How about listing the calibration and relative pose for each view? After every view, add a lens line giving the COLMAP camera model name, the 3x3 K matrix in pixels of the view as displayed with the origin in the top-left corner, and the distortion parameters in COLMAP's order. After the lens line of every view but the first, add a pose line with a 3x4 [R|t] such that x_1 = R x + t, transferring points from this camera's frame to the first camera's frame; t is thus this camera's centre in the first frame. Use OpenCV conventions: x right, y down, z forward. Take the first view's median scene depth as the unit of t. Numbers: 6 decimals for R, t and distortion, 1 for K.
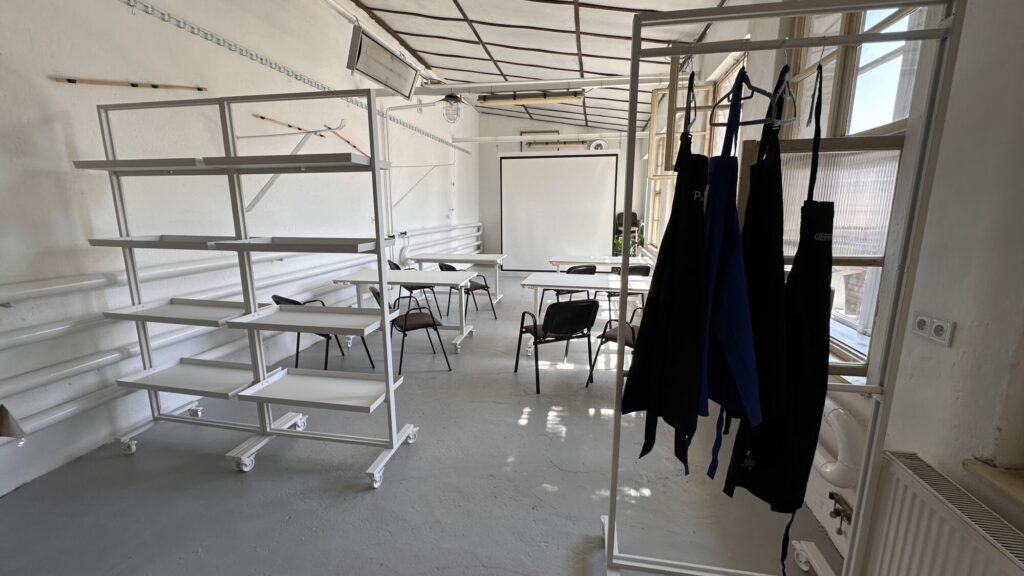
lens RADIAL K [[410.3, 0, 511.7], [0, 410.3, 288.2], [0, 0, 1]] dist [-0.005203, 0.000343]
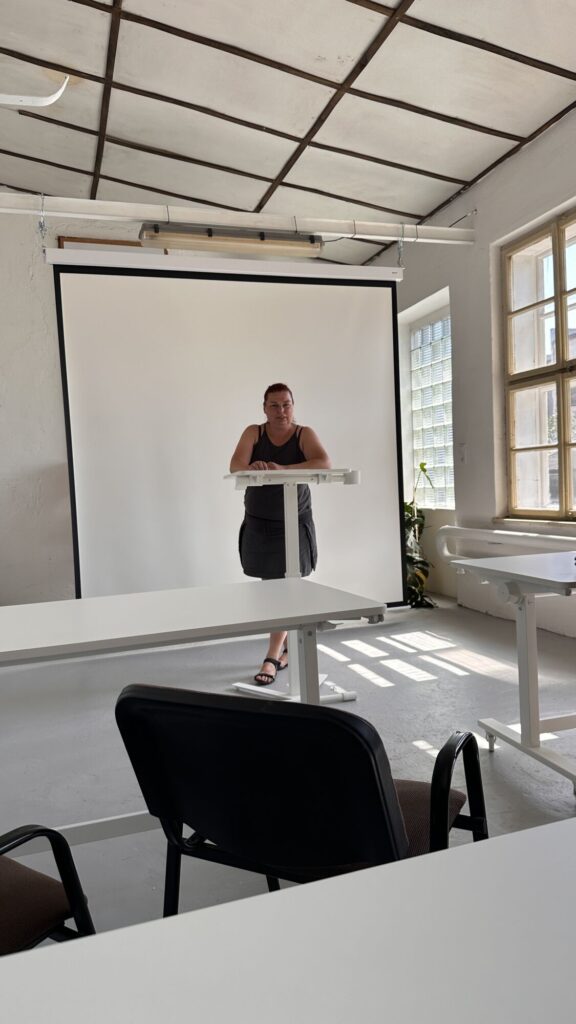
lens RADIAL K [[725.0, 0, 289.6], [0, 725.0, 520.6], [0, 0, 1]] dist [0.035939, -0.044925]
pose [[0.874148, -0.066190, 0.481127, -0.257547], [0.138095, 0.983652, -0.115578, -0.087605], [-0.465612, 0.167474, 0.868998, 0.852342]]
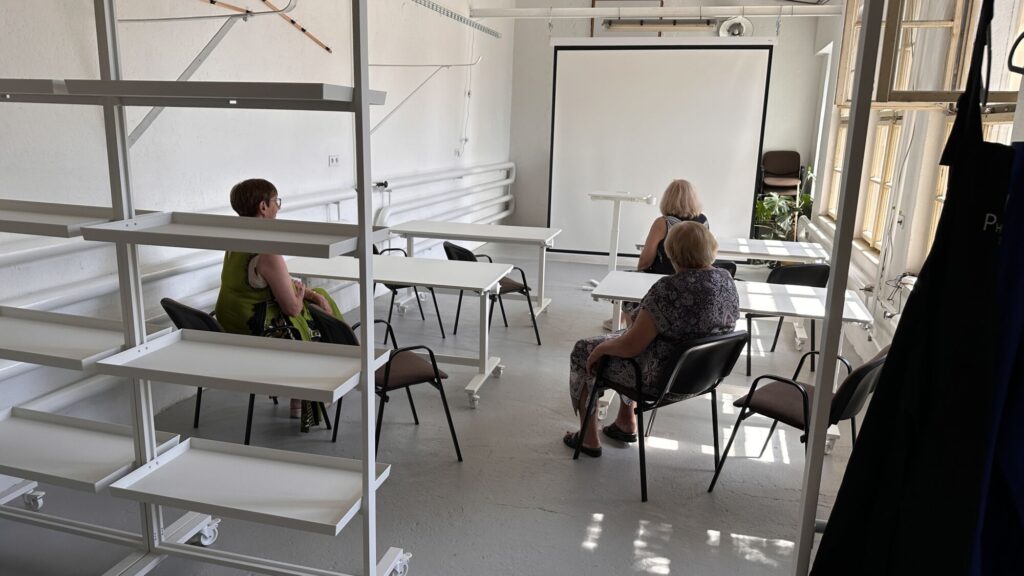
lens RADIAL K [[725.0, 0, 507.4], [0, 725.0, 288.5], [0, 0, 1]] dist [0.035939, -0.044925]
pose [[0.996991, 0.042989, -0.064511, -0.025010], [-0.041051, 0.998674, 0.031069, -0.035692], [0.065761, -0.028327, 0.997433, 0.006099]]
